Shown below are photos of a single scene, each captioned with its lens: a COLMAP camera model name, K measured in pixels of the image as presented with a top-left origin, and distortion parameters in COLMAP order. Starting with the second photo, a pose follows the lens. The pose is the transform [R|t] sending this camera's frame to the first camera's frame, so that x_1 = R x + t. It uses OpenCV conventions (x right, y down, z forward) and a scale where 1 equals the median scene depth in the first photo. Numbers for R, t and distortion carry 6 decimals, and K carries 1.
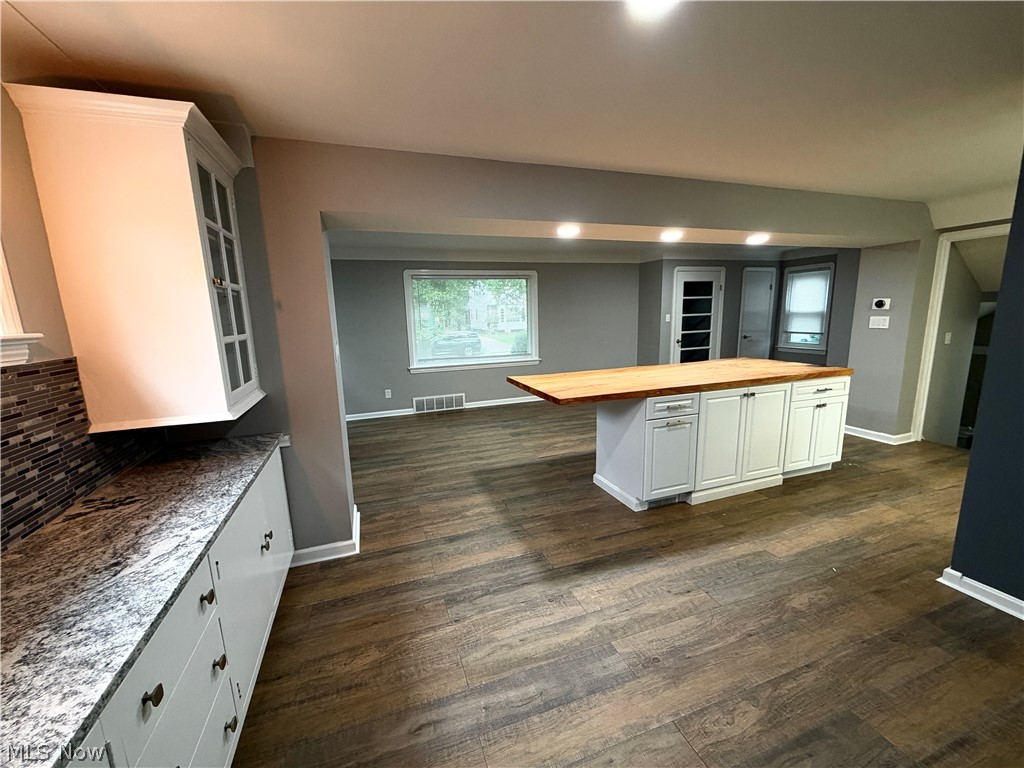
lens RADIAL K [[409.4, 0, 510.3], [0, 409.4, 385.3], [0, 0, 1]] dist [-0.000851, 0.000314]
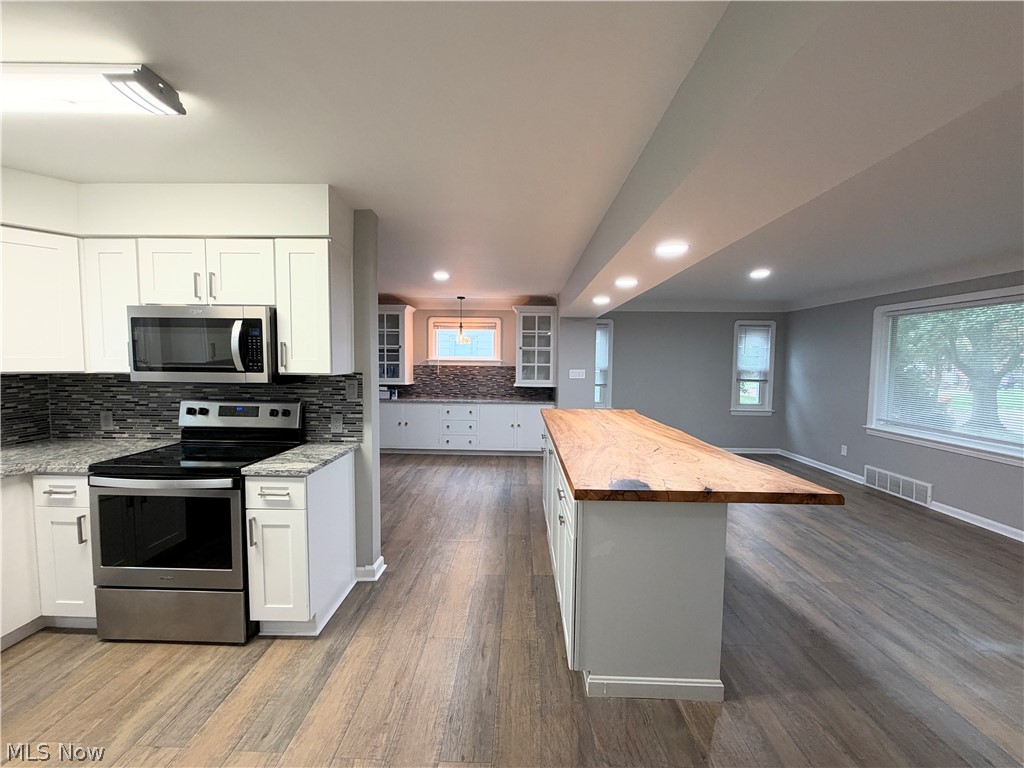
lens RADIAL K [[409.4, 0, 510.3], [0, 409.4, 385.3], [0, 0, 1]] dist [-0.000851, 0.000314]
pose [[-0.355392, 0.082218, -0.931094, 1.518517], [-0.164548, 0.975064, 0.148908, -0.256547], [0.920120, 0.206130, -0.333001, 1.231045]]
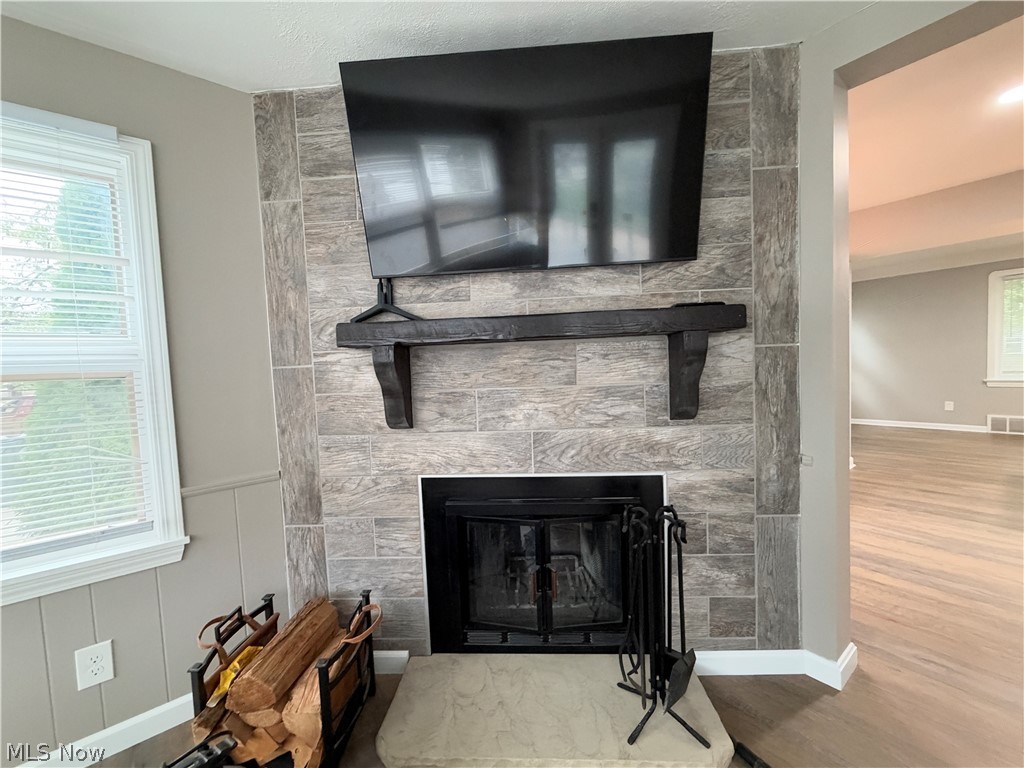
lens RADIAL K [[409.4, 0, 510.3], [0, 409.4, 385.3], [0, 0, 1]] dist [-0.000851, 0.000314]
pose [[0.326323, 0.062237, -0.943207, 0.528378], [-0.134381, 0.990750, 0.018882, 0.187118], [0.935658, 0.120587, 0.331668, -0.549929]]
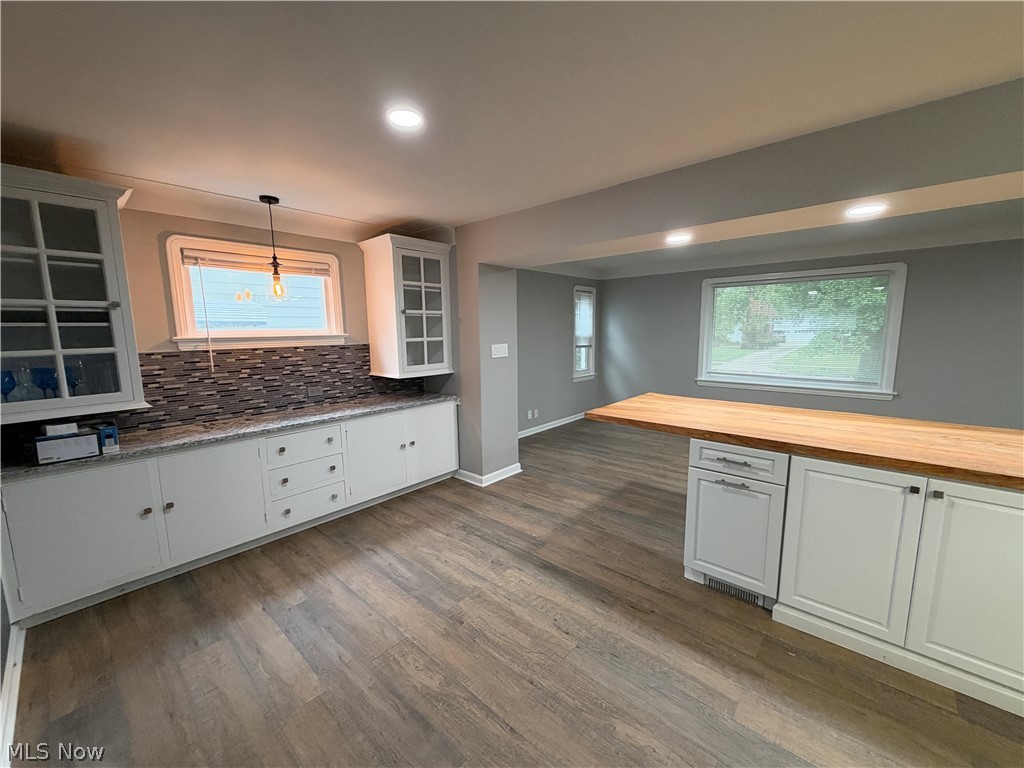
lens RADIAL K [[409.4, 0, 510.3], [0, 409.4, 385.3], [0, 0, 1]] dist [-0.000851, 0.000314]
pose [[0.480647, 0.143447, -0.865102, 0.786836], [-0.153165, 0.985098, 0.078247, -0.074141], [0.863434, 0.094894, 0.495456, 0.268823]]
